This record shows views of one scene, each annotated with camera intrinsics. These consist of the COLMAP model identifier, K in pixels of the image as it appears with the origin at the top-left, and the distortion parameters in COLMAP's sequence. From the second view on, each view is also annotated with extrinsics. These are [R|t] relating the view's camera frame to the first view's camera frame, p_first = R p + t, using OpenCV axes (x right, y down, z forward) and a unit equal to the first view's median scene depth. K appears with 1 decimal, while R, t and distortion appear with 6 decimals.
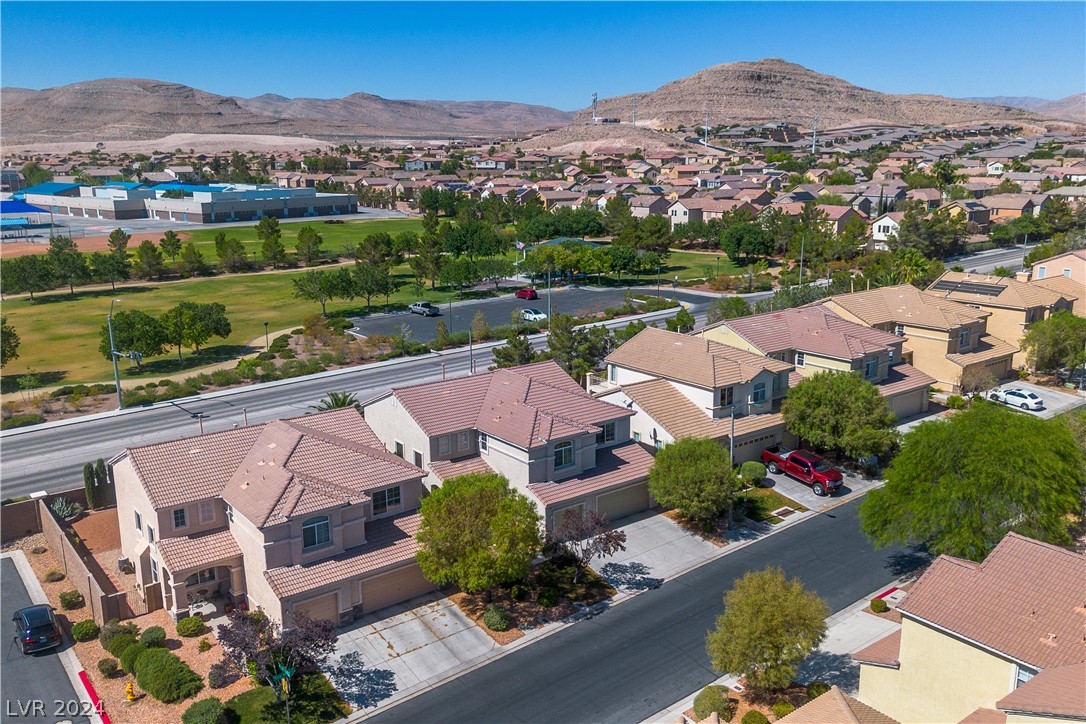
lens RADIAL K [[913.8, 0, 550.1], [0, 913.8, 363.2], [0, 0, 1]] dist [0.077830, -0.098144]
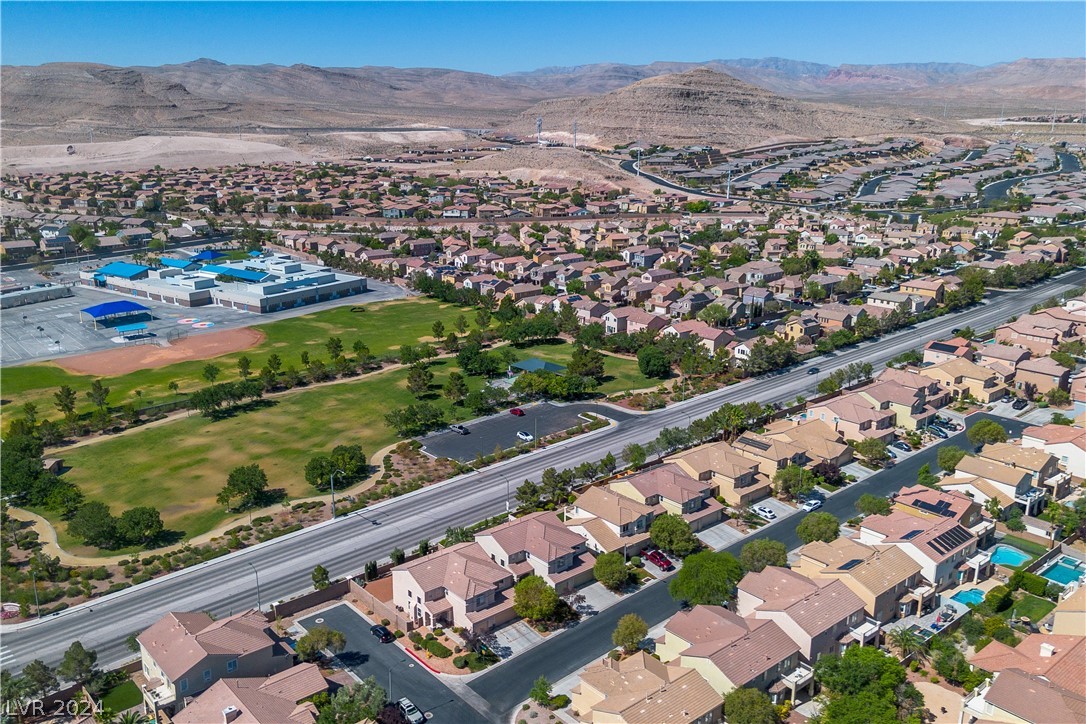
lens RADIAL K [[913.8, 0, 526.1], [0, 913.8, 359.7], [0, 0, 1]] dist [0.077830, -0.098144]
pose [[0.999191, -0.006085, 0.039755, -0.073777], [0.004661, 0.999347, 0.035819, -0.228294], [-0.039947, -0.035605, 0.998567, -0.633410]]
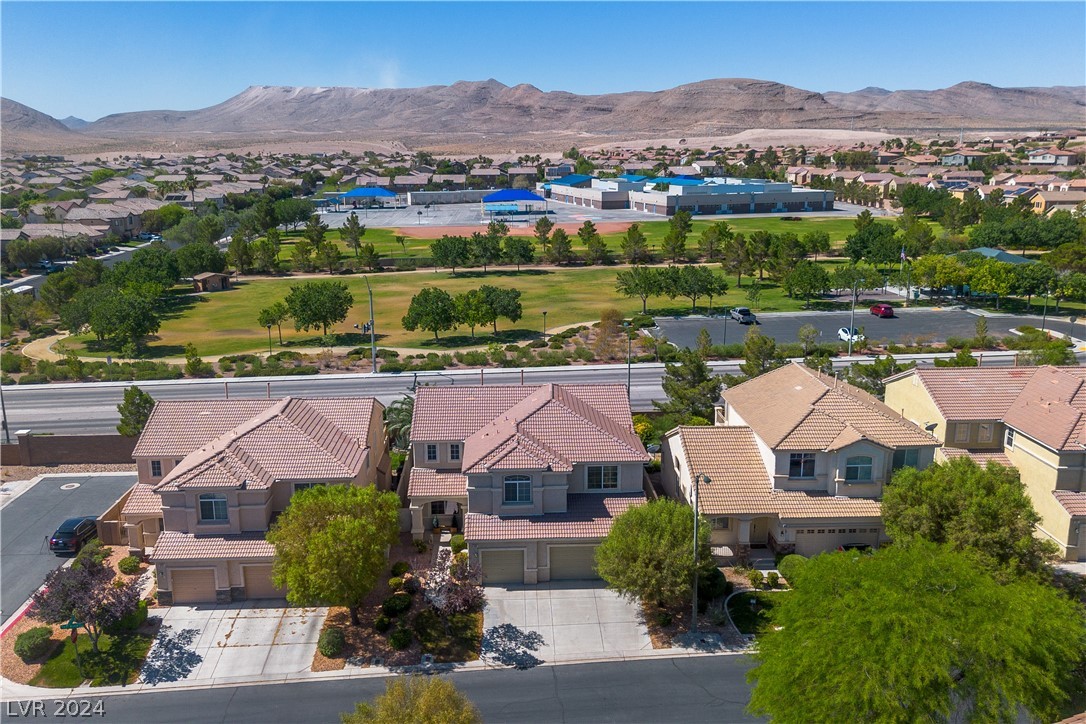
lens RADIAL K [[913.8, 0, 537.9], [0, 913.8, 366.9], [0, 0, 1]] dist [0.077830, -0.098144]
pose [[0.813362, 0.137685, -0.565230, 0.204802], [-0.132592, 0.989892, 0.050331, -0.025046], [0.566446, 0.034008, 0.823397, 0.115439]]
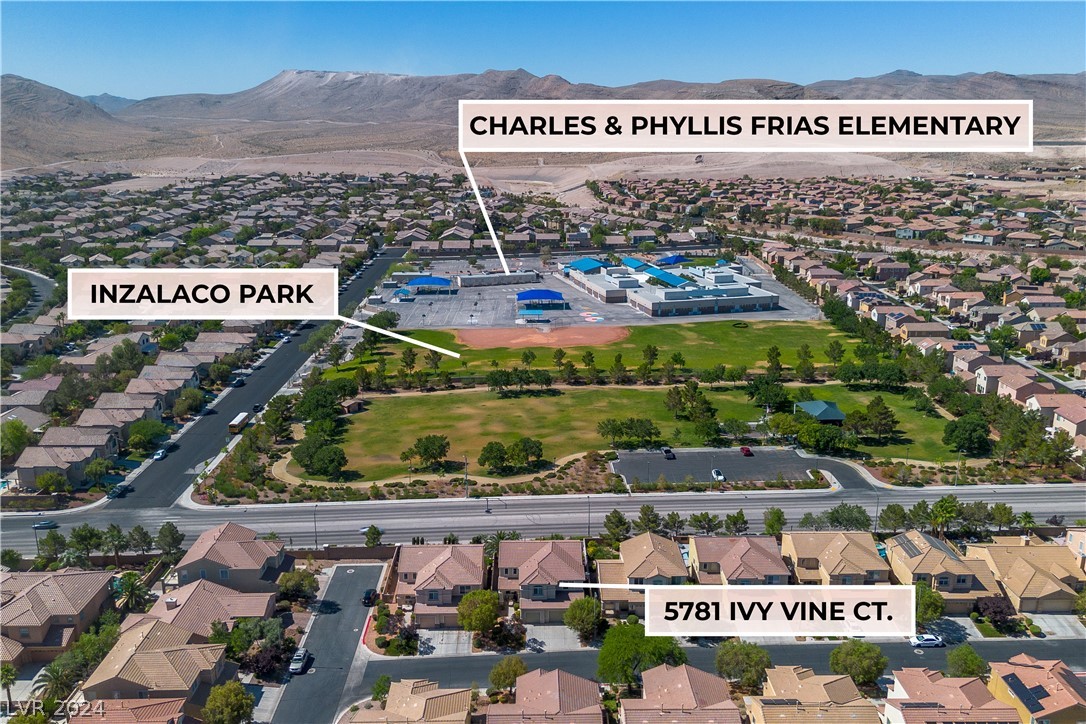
lens RADIAL K [[913.8, 0, 546.2], [0, 913.8, 359.2], [0, 0, 1]] dist [0.077830, -0.098144]
pose [[0.801037, 0.156436, -0.577813, 0.557772], [-0.142328, 0.987341, 0.069997, -0.283066], [0.581448, 0.026169, 0.813162, -0.421358]]
